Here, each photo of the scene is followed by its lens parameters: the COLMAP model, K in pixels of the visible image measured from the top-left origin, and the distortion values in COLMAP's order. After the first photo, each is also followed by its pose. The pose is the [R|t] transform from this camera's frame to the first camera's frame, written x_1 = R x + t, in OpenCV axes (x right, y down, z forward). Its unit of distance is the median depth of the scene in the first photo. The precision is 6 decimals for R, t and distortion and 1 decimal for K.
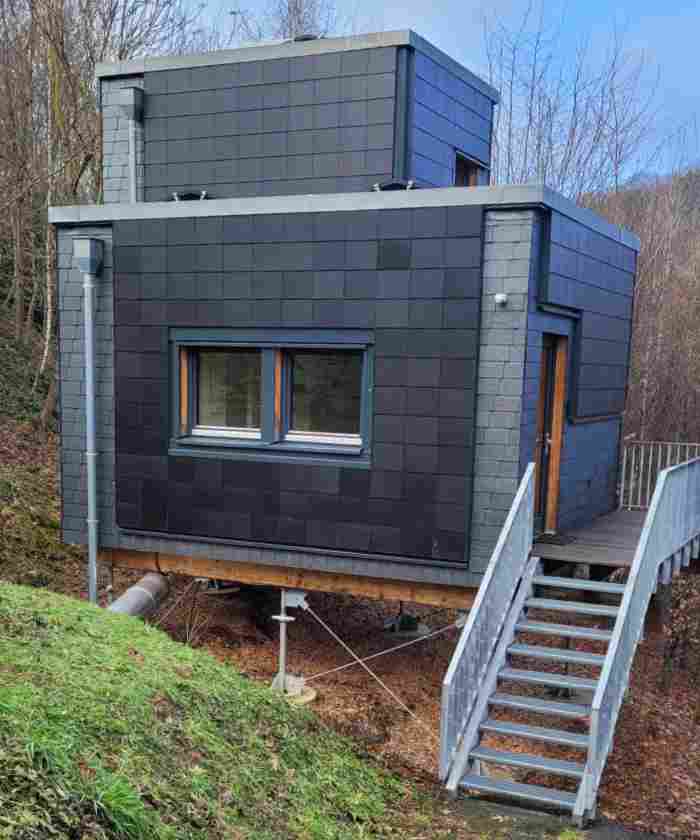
lens RADIAL K [[1154.0, 0, 350.0], [0, 1154.0, 420.0], [0, 0, 1]] dist [-0.015492, -0.025062]
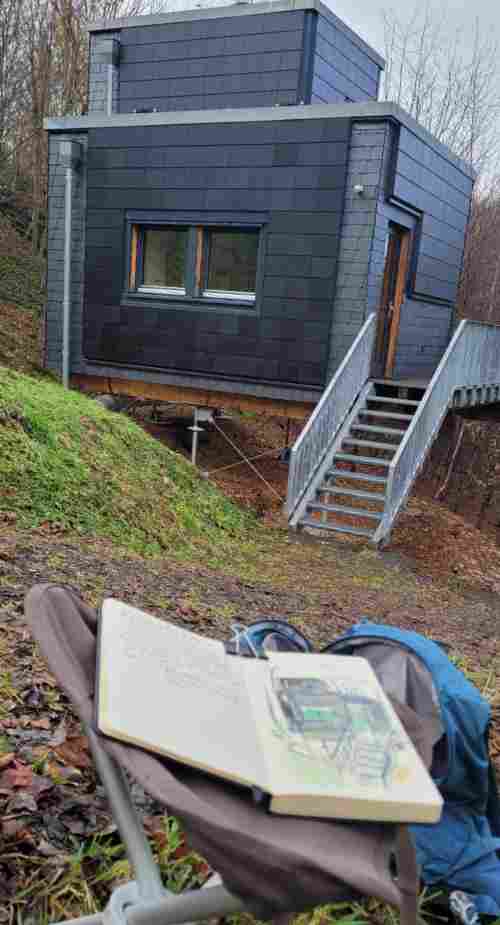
lens RADIAL K [[868.8, 0, 250.0], [0, 868.8, 462.5], [0, 0, 1]] dist [-0.015495, -0.017292]
pose [[0.996672, 0.071412, -0.039302, 0.056464], [-0.067084, 0.992503, 0.102168, 0.106009], [0.046304, -0.099191, 0.993990, -0.061151]]
